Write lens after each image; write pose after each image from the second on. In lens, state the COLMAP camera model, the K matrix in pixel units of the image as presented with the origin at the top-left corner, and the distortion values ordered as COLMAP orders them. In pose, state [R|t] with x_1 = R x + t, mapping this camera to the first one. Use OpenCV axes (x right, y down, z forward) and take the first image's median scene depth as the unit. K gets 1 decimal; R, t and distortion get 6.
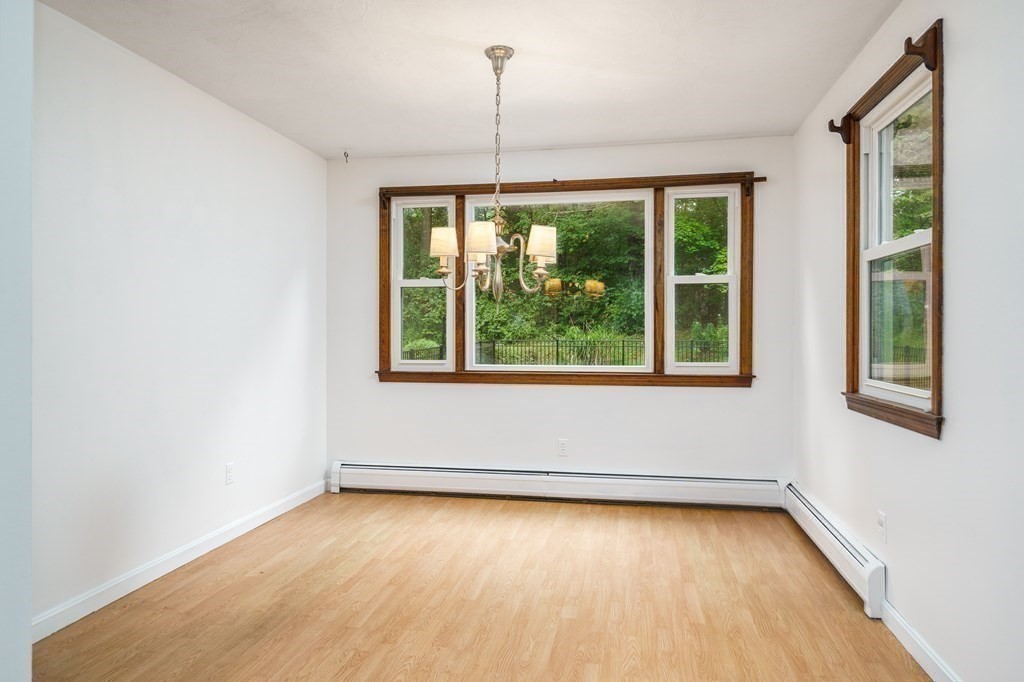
lens RADIAL K [[586.7, 0, 444.4], [0, 586.7, 328.8], [0, 0, 1]] dist [-0.003191, 0.000863]
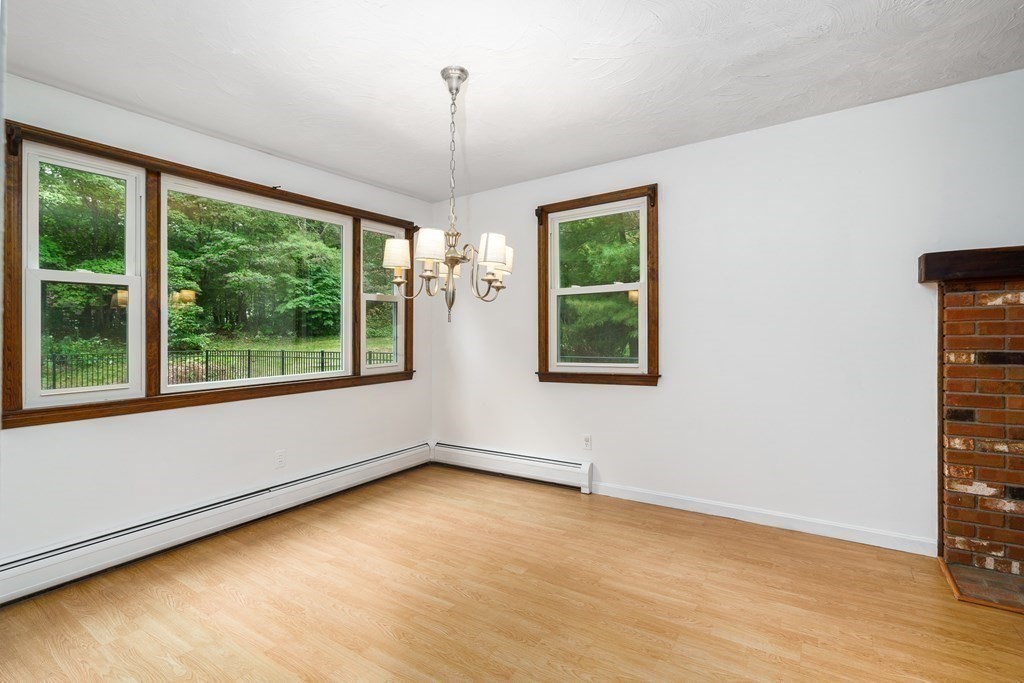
lens RADIAL K [[468.6, 0, 512.4], [0, 468.6, 333.2], [0, 0, 1]] dist [-0.000359, 0.000175]
pose [[0.415255, -0.003516, 0.909698, -0.538764], [0.018065, 0.999827, -0.004382, 0.001239], [-0.909526, 0.018254, 0.415247, 0.480233]]
